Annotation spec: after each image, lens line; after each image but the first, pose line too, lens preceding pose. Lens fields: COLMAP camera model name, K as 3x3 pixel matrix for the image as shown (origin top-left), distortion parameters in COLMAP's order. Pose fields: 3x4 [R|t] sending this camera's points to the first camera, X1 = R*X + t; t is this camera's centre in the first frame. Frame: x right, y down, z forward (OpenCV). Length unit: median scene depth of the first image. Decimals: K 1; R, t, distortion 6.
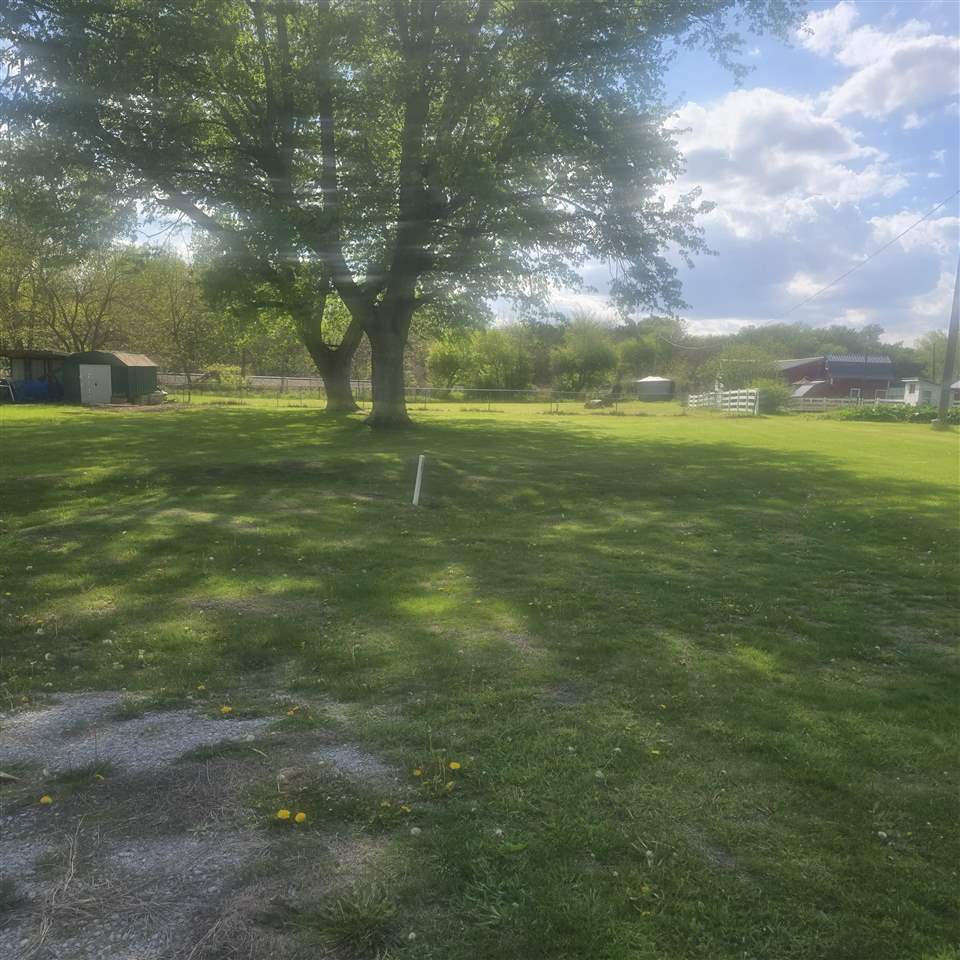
lens RADIAL K [[905.5, 0, 516.9], [0, 905.5, 499.7], [0, 0, 1]] dist [0.074935, -0.011492]
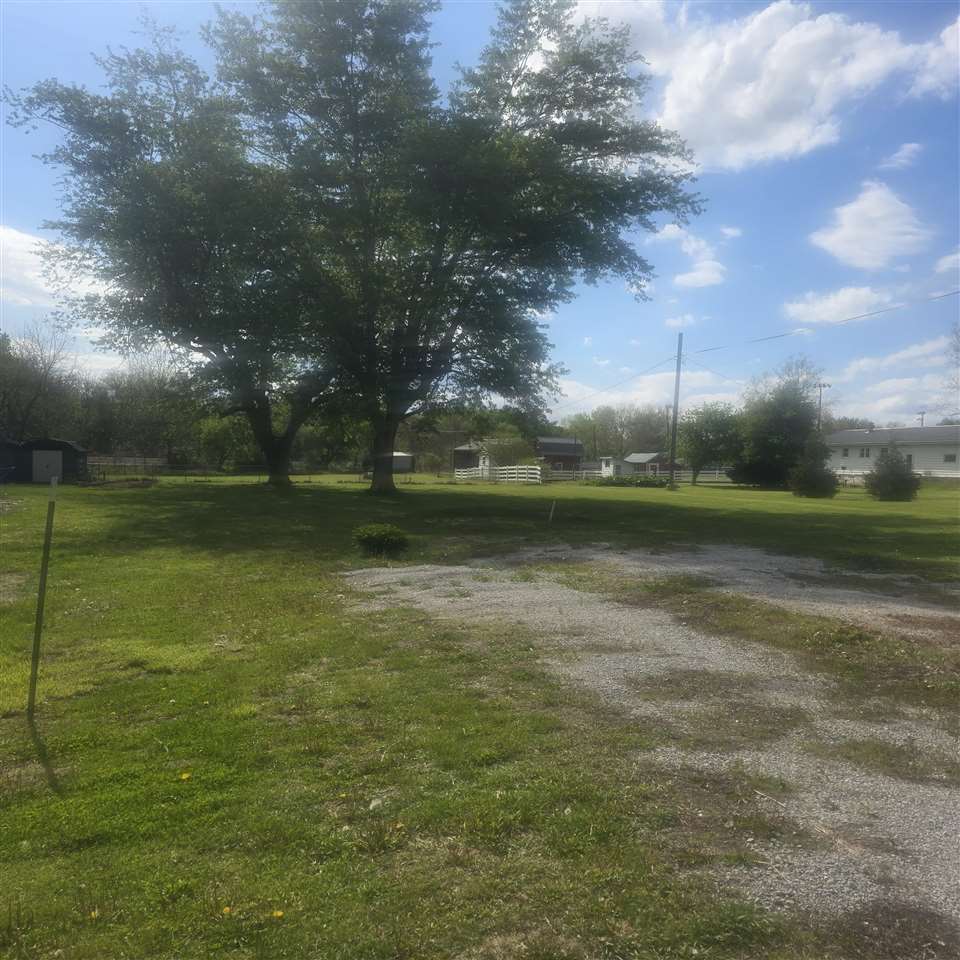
lens RADIAL K [[905.5, 0, 516.9], [0, 905.5, 499.7], [0, 0, 1]] dist [0.074935, -0.011492]
pose [[0.933872, -0.020568, 0.357017, -0.220684], [0.047484, 0.996636, -0.066791, 0.022810], [-0.354442, 0.079327, 0.931707, -0.265527]]
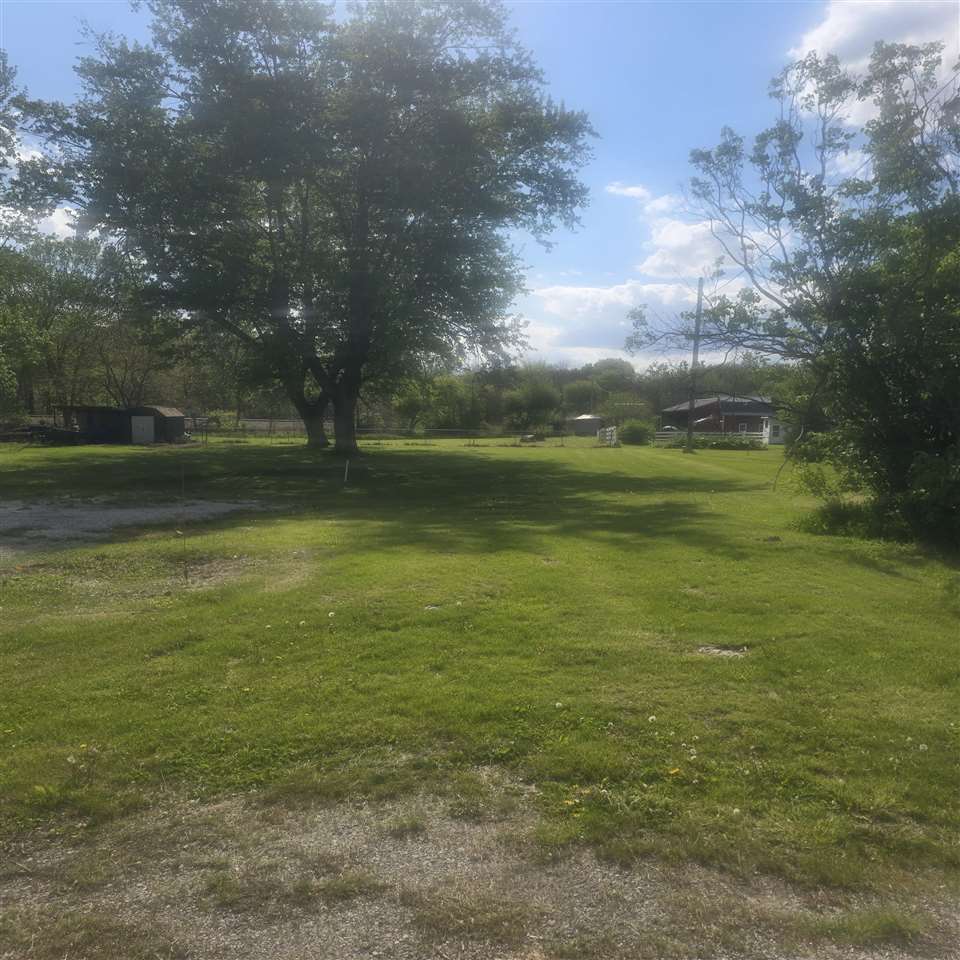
lens RADIAL K [[905.5, 0, 516.9], [0, 905.5, 499.7], [0, 0, 1]] dist [0.074935, -0.011492]
pose [[0.999686, -0.015095, 0.019985, 0.060373], [0.015867, 0.999111, -0.039045, 0.031905], [-0.019377, 0.039350, 0.999038, -0.287233]]
